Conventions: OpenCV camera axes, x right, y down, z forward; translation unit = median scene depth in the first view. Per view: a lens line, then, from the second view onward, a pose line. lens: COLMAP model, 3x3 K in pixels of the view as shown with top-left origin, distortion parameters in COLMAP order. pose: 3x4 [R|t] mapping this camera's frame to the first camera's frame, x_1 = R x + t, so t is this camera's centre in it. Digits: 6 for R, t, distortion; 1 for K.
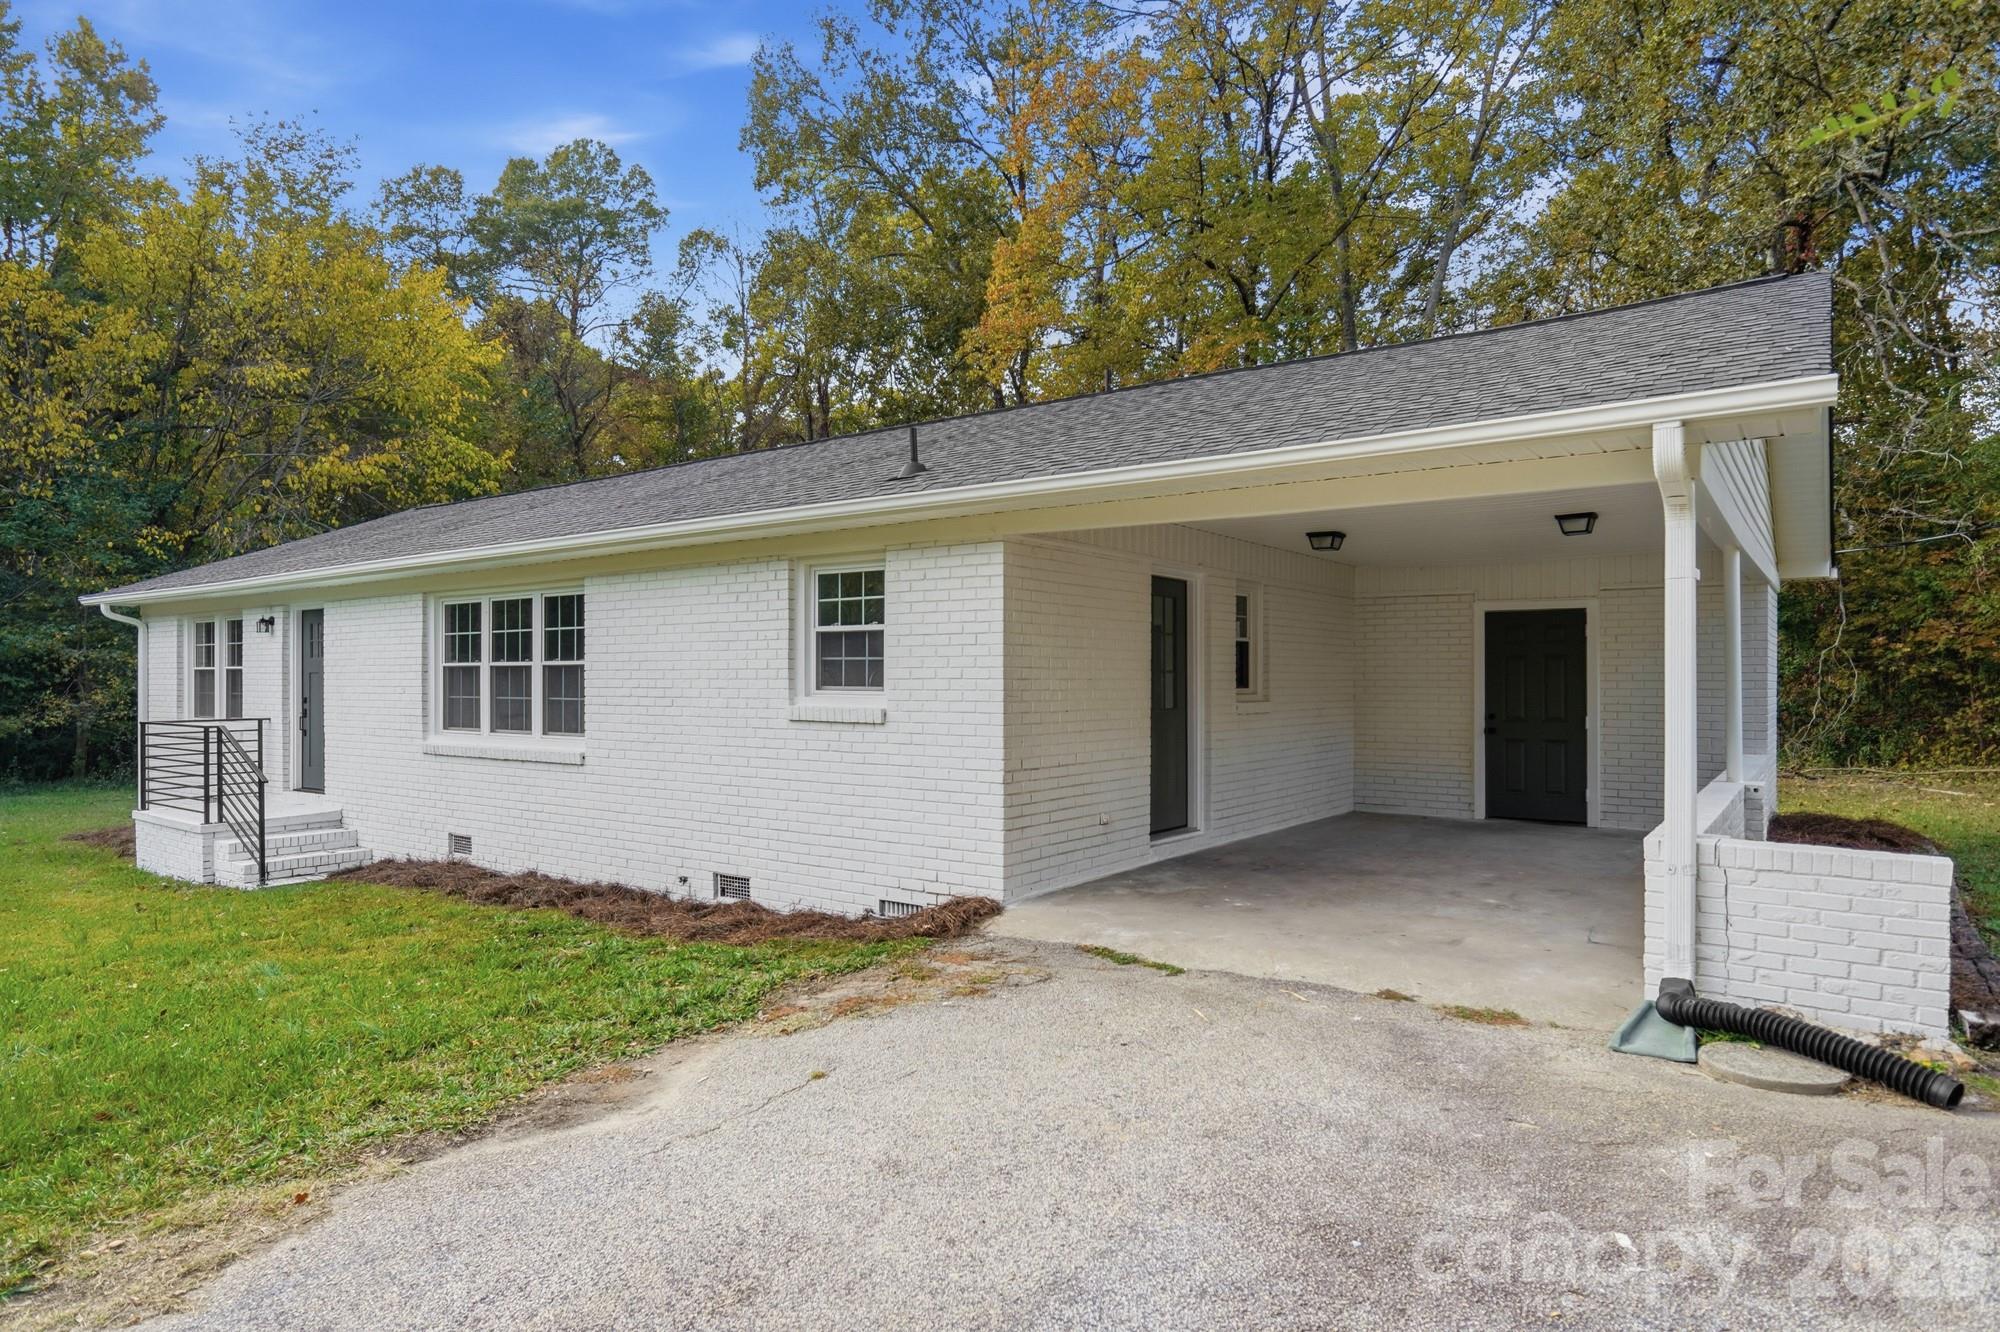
lens RADIAL K [[1120.7, 0, 989.1], [0, 1120.7, 701.0], [0, 0, 1]] dist [-0.000493, -0.000422]
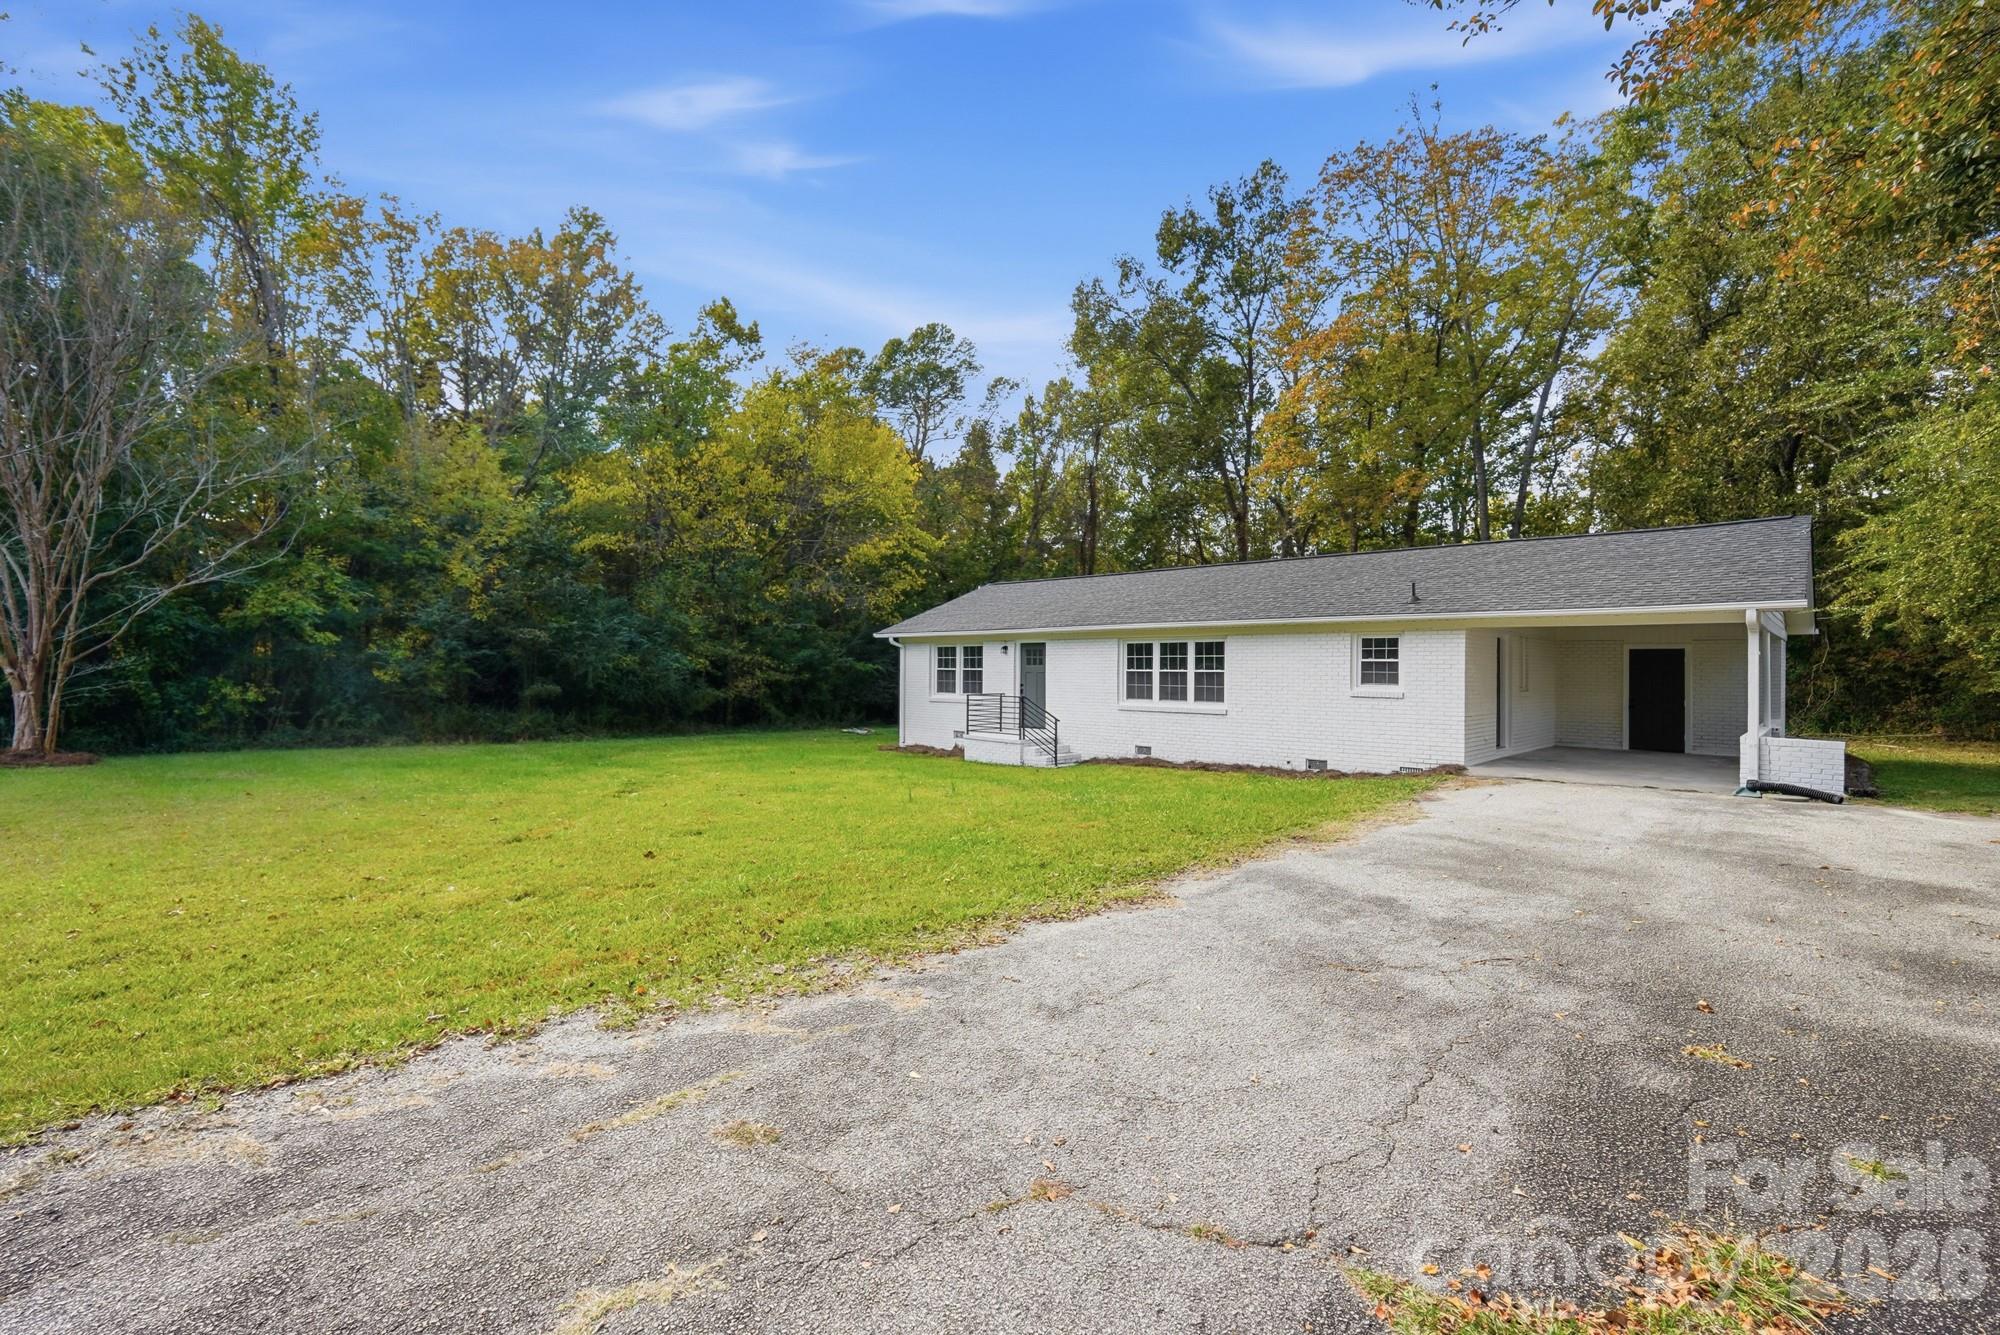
lens RADIAL K [[862.5, 0, 1000.0], [0, 862.5, 667.5], [0, 0, 1]] dist [-0.000096, -0.000159]
pose [[0.992229, 0.008997, -0.124102, -0.509325], [-0.011883, 0.999675, -0.022538, 0.003776], [0.123859, 0.023838, 0.992013, -0.718718]]
